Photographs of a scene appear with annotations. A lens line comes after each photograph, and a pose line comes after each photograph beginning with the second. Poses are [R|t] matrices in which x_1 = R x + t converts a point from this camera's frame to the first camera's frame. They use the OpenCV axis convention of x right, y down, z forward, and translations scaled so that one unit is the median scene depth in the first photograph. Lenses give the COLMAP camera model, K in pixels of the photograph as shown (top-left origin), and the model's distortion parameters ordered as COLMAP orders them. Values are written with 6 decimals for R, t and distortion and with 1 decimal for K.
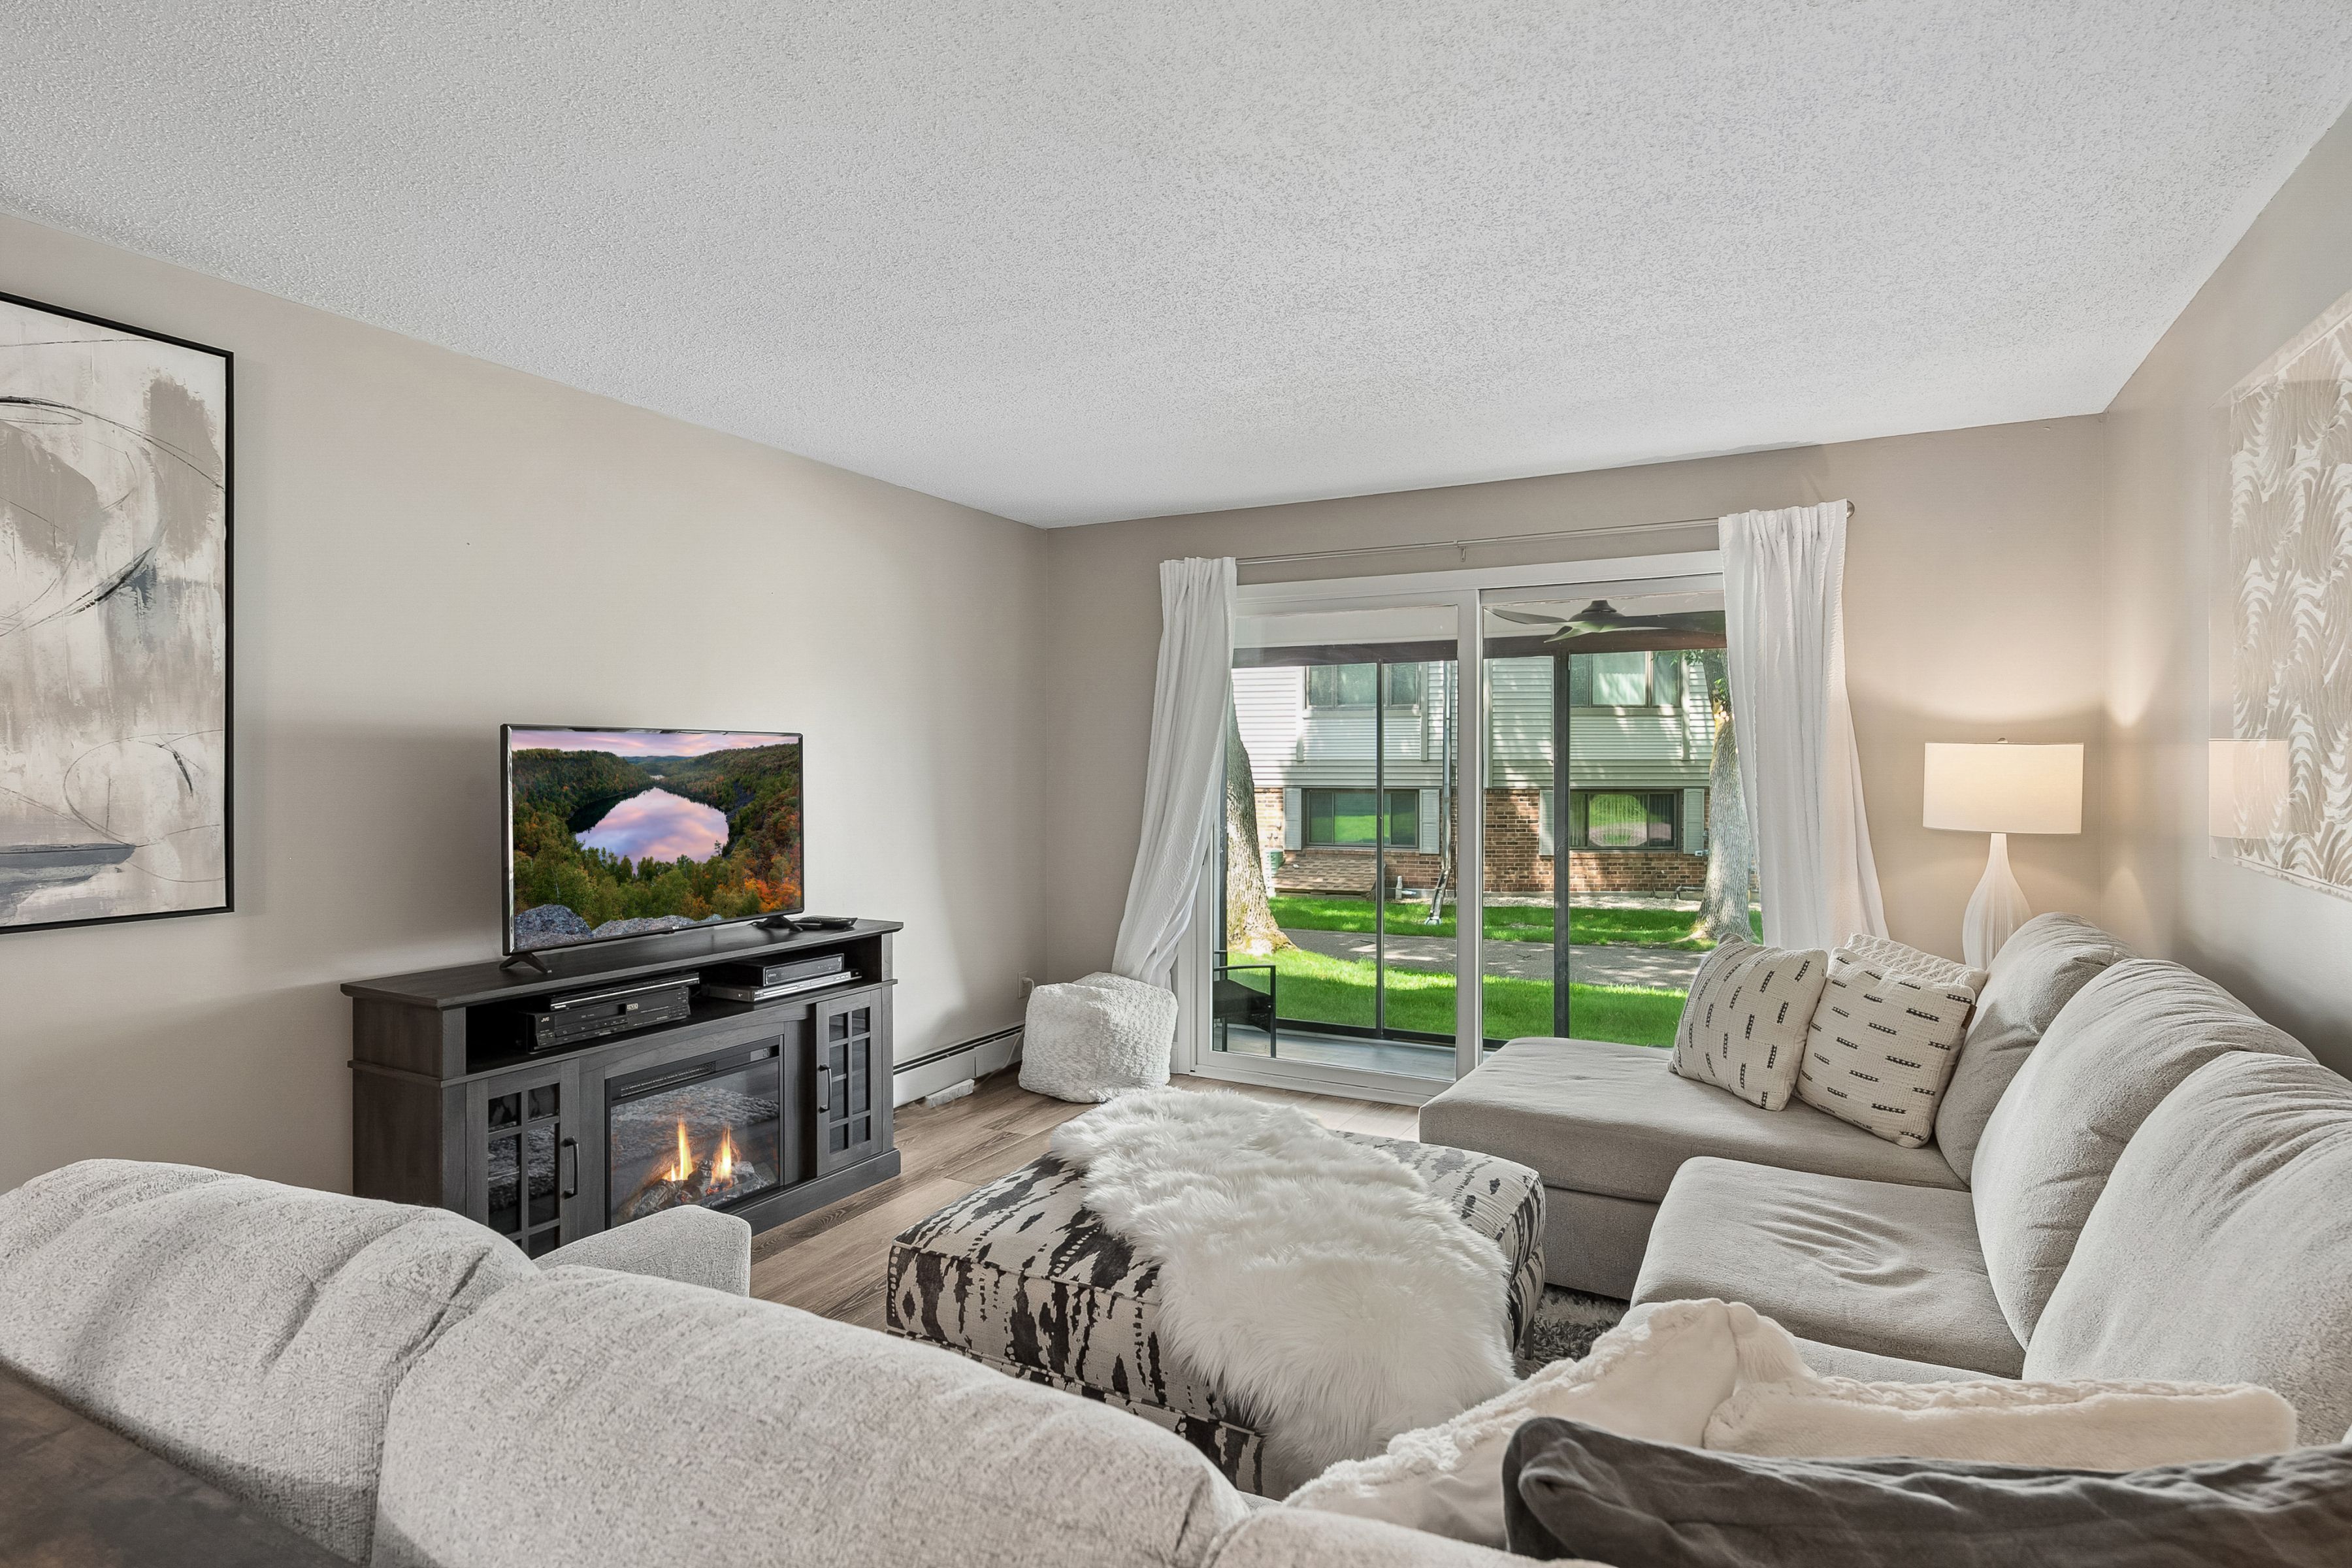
lens RADIAL K [[1205.0, 0, 1190.5], [0, 1205.0, 765.6], [0, 0, 1]] dist [-0.000098, 0.000238]
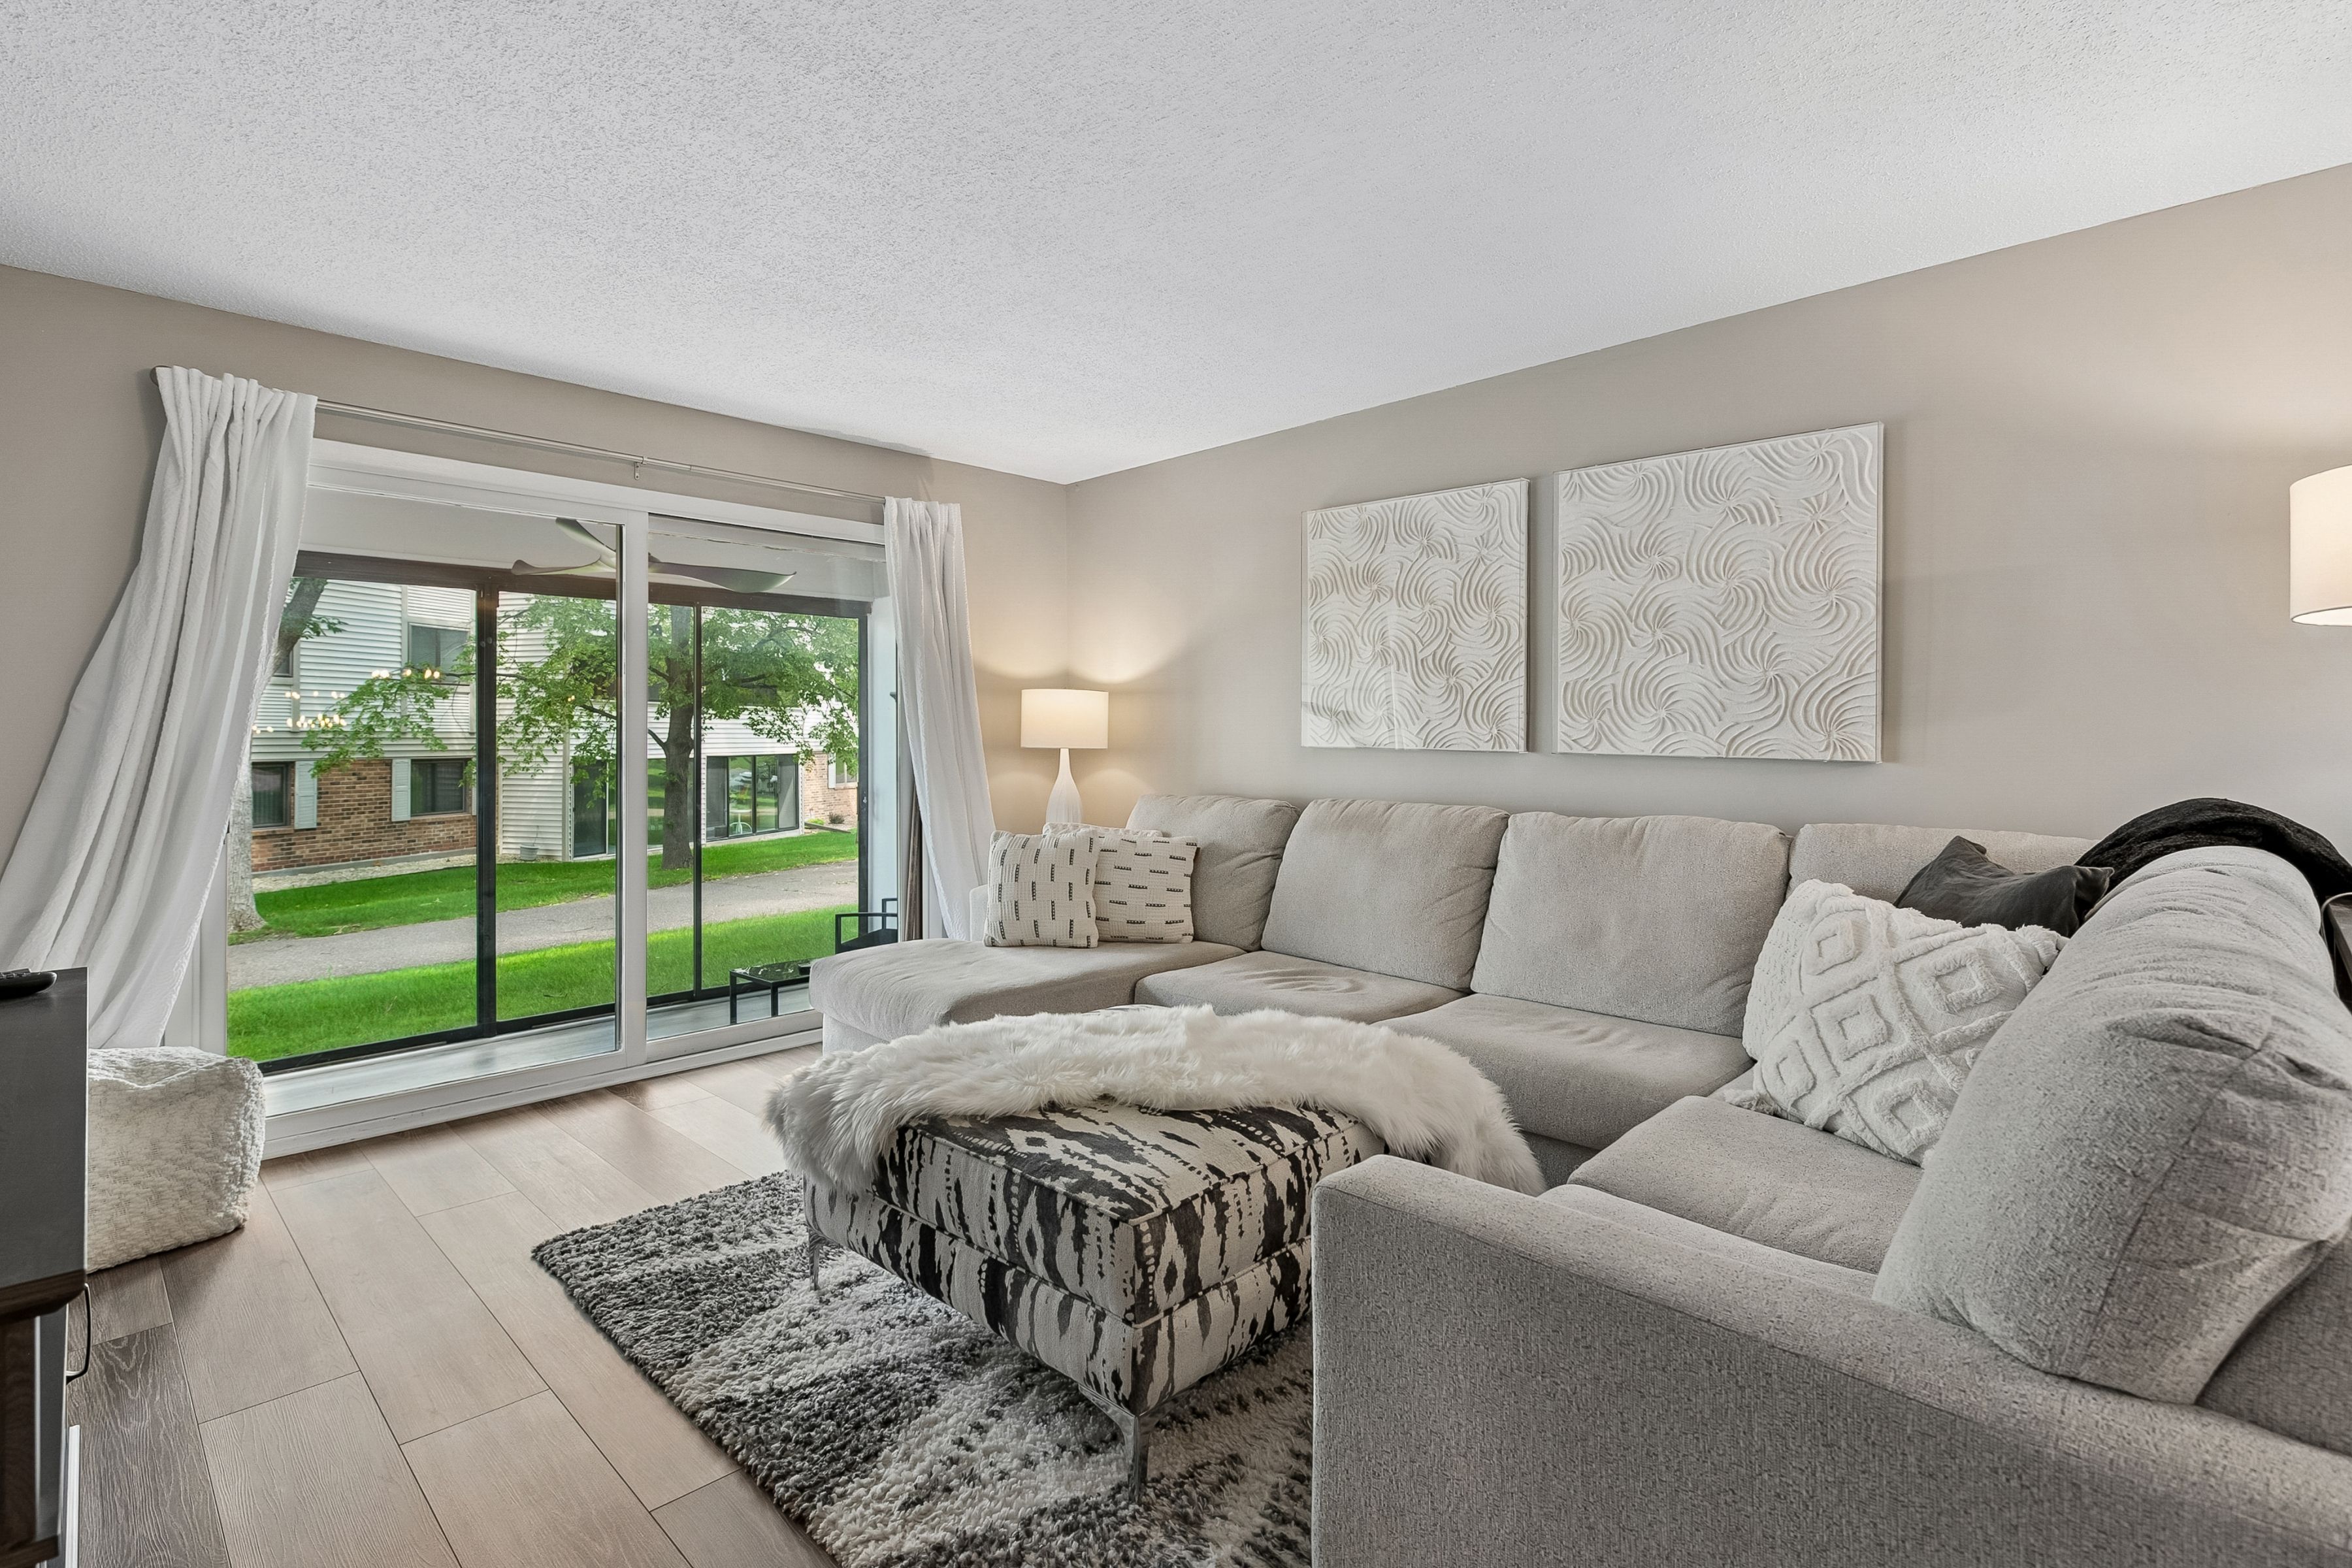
lens RADIAL K [[1102.0, 0, 1181.6], [0, 1102.0, 724.2], [0, 0, 1]] dist [0.002677, -0.003043]
pose [[0.280312, 0.010735, 0.959849, -0.692524], [0.007210, 0.999886, -0.013288, 0.048116], [-0.959882, 0.010645, 0.280202, 0.543832]]
